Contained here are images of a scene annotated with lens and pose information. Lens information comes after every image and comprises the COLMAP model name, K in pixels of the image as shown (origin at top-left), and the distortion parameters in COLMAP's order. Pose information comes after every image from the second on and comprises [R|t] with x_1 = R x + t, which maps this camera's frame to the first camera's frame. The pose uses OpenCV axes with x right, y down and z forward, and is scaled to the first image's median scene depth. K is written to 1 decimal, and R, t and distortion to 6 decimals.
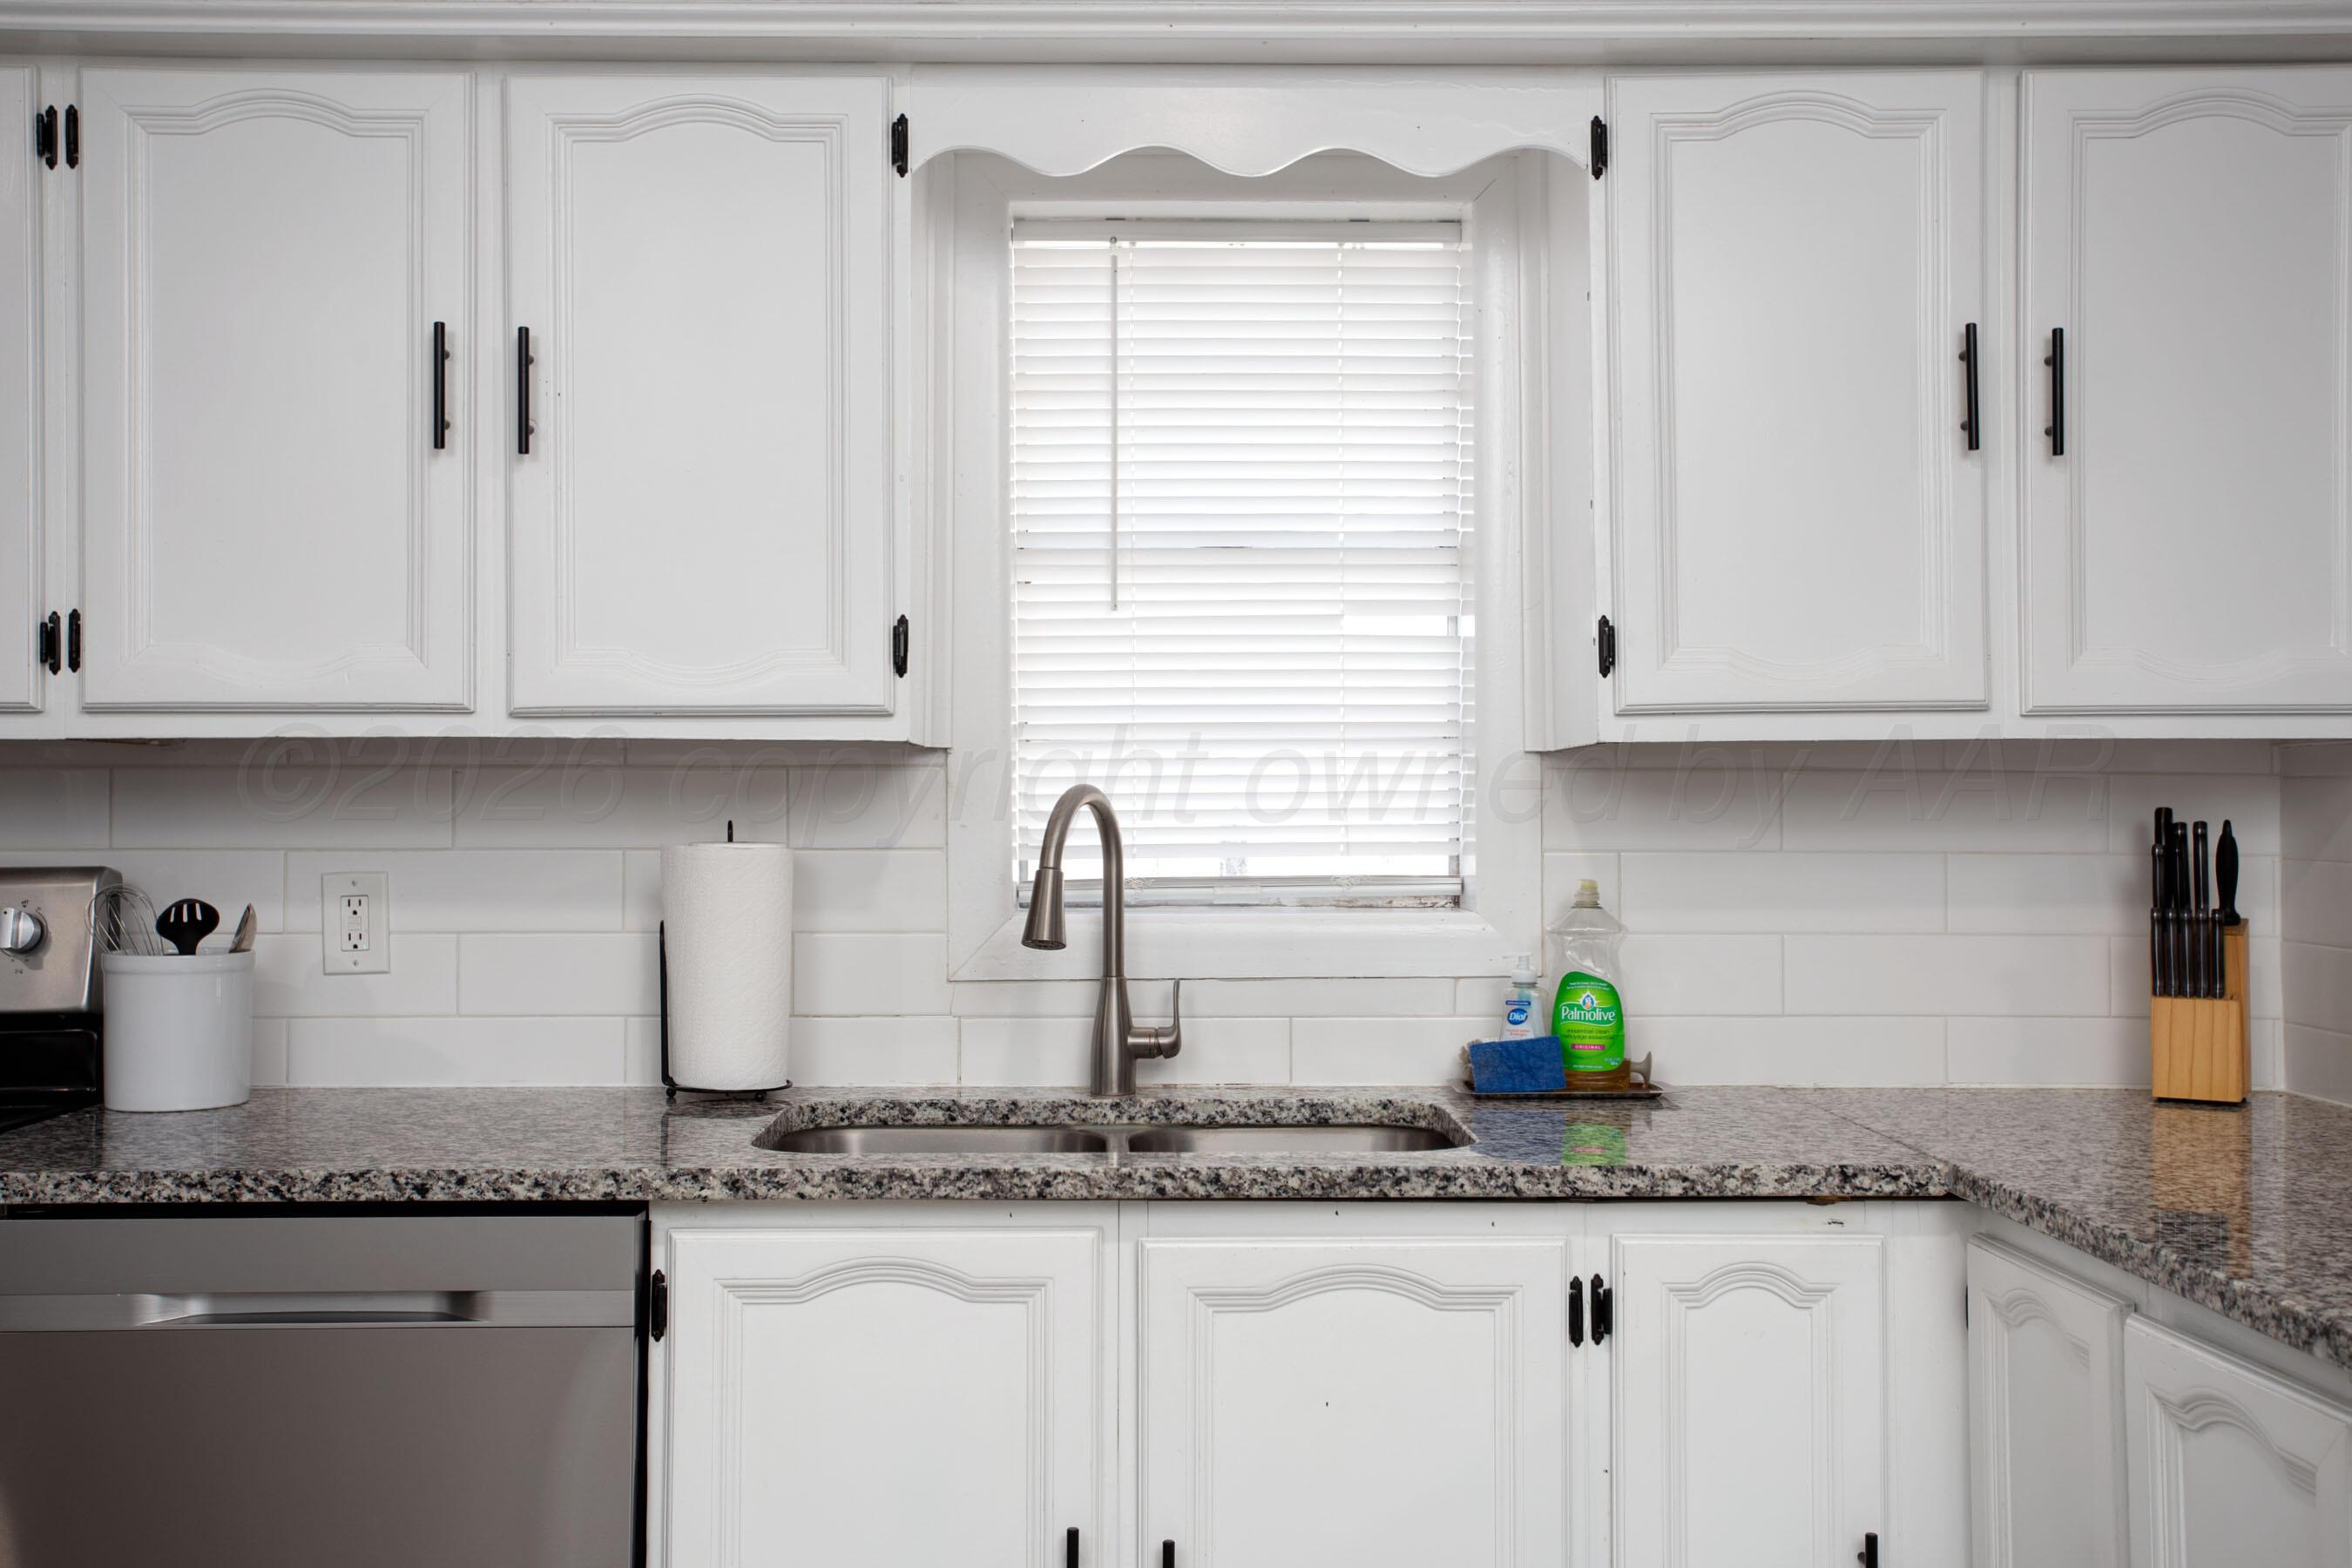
lens RADIAL K [[2380.3, 0, 1176.0], [0, 2380.3, 784.0], [0, 0, 1]] dist [0.011272, 0.152591]
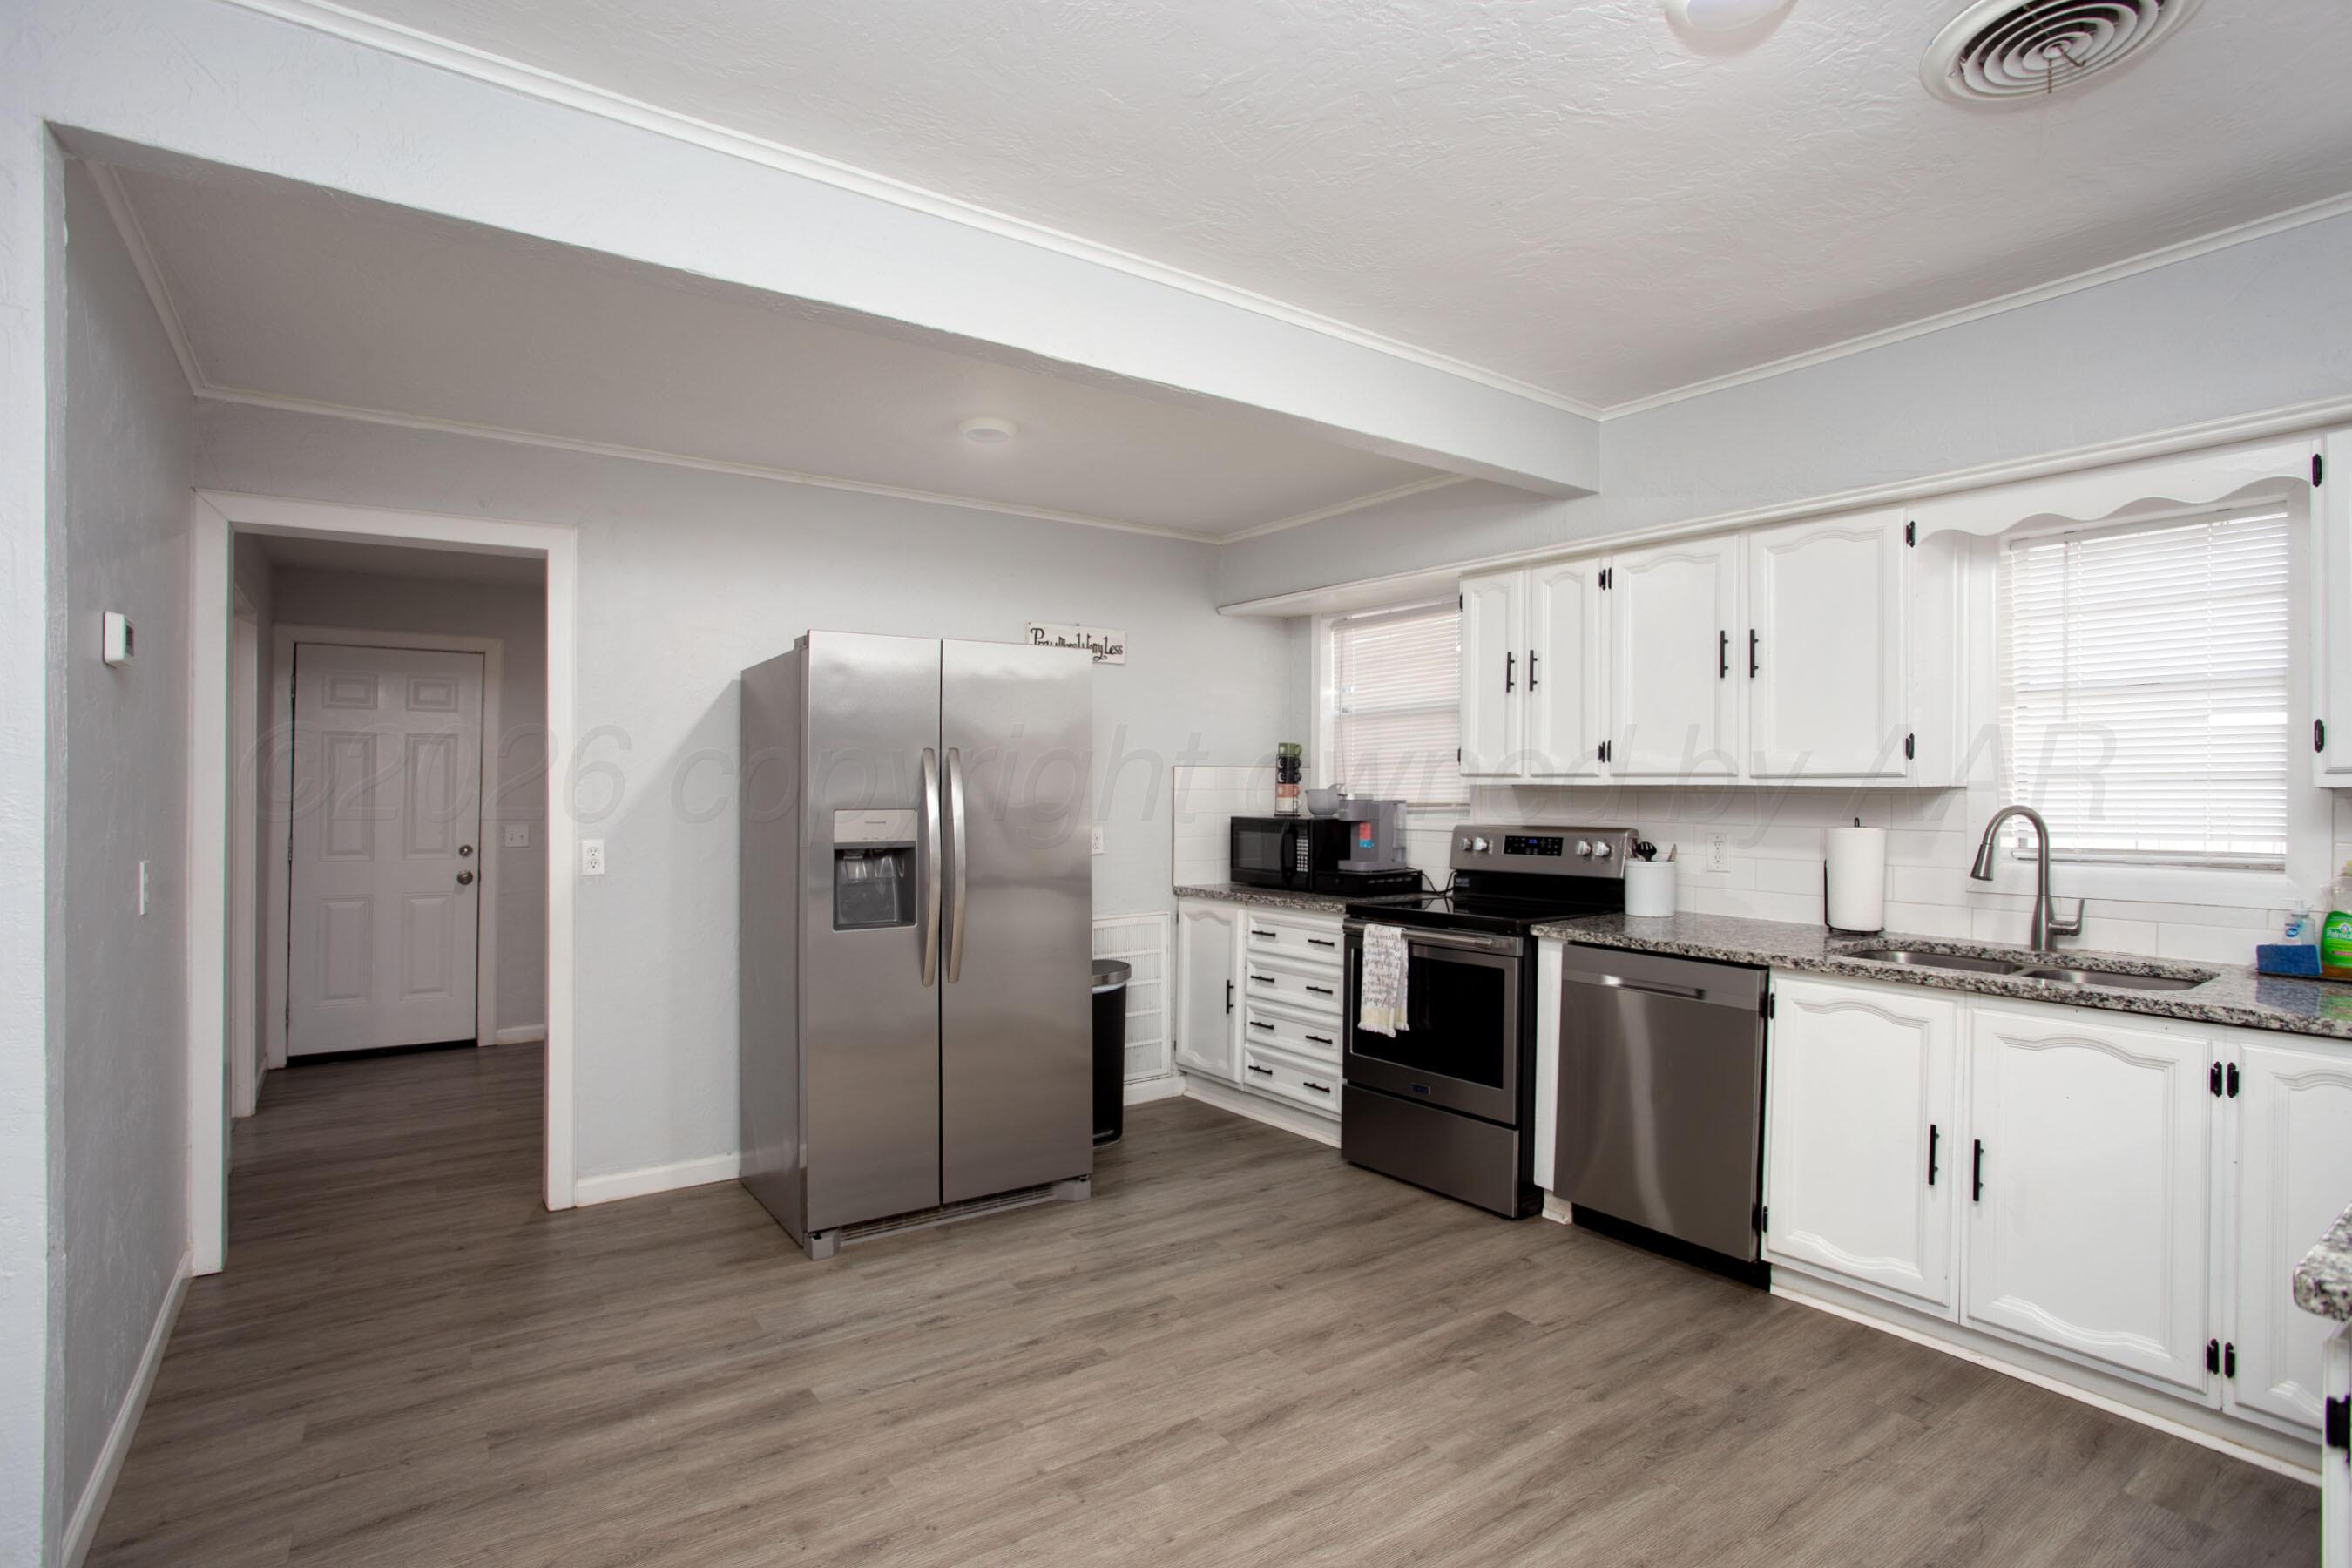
lens RADIAL K [[1170.0, 0, 1186.9], [0, 1170.0, 763.6], [0, 0, 1]] dist [-0.075212, 0.028739]
pose [[0.569666, -0.011510, -0.821796, 0.405220], [0.011231, 0.999918, -0.006220, -0.041916], [0.821800, -0.005686, 0.569748, -0.216729]]
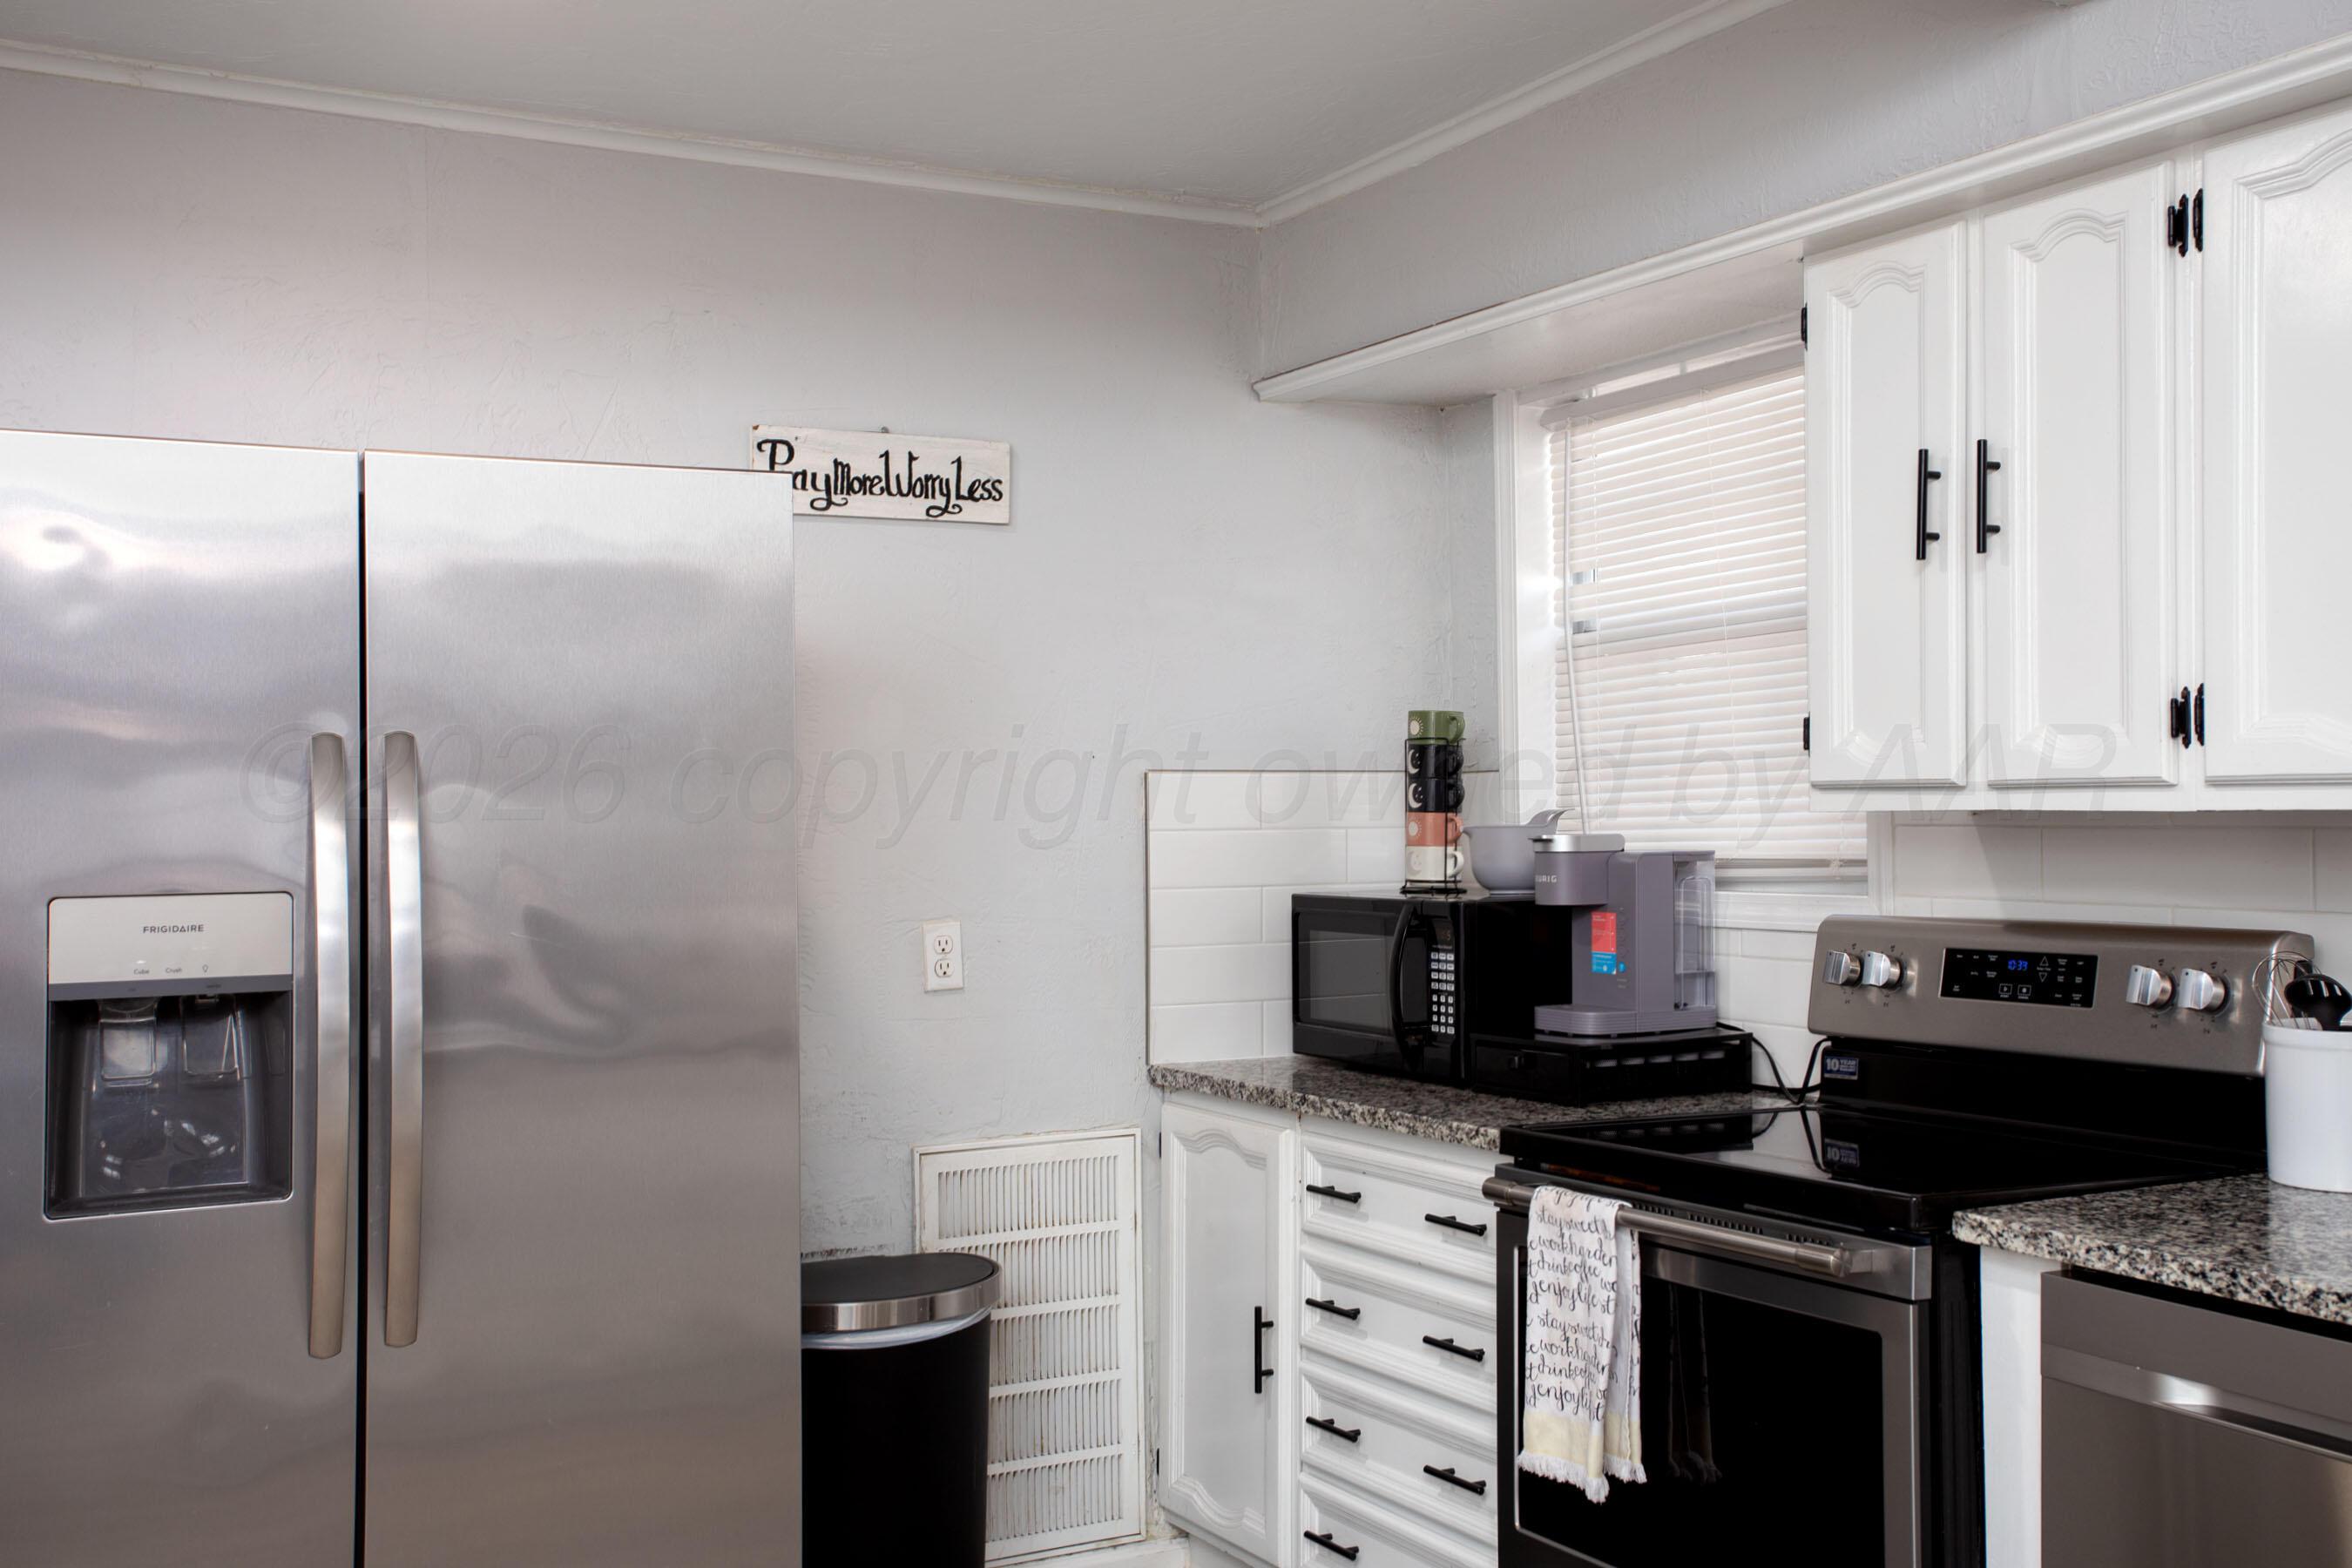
lens RADIAL K [[2419.1, 0, 1178.6], [0, 2419.1, 759.5], [0, 0, 1]] dist [0.074397, 0.021165]
pose [[0.450846, -0.020723, -0.892361, 0.278088], [0.024454, 0.999642, -0.010860, -0.040431], [0.892266, -0.016926, 0.451192, 0.144235]]
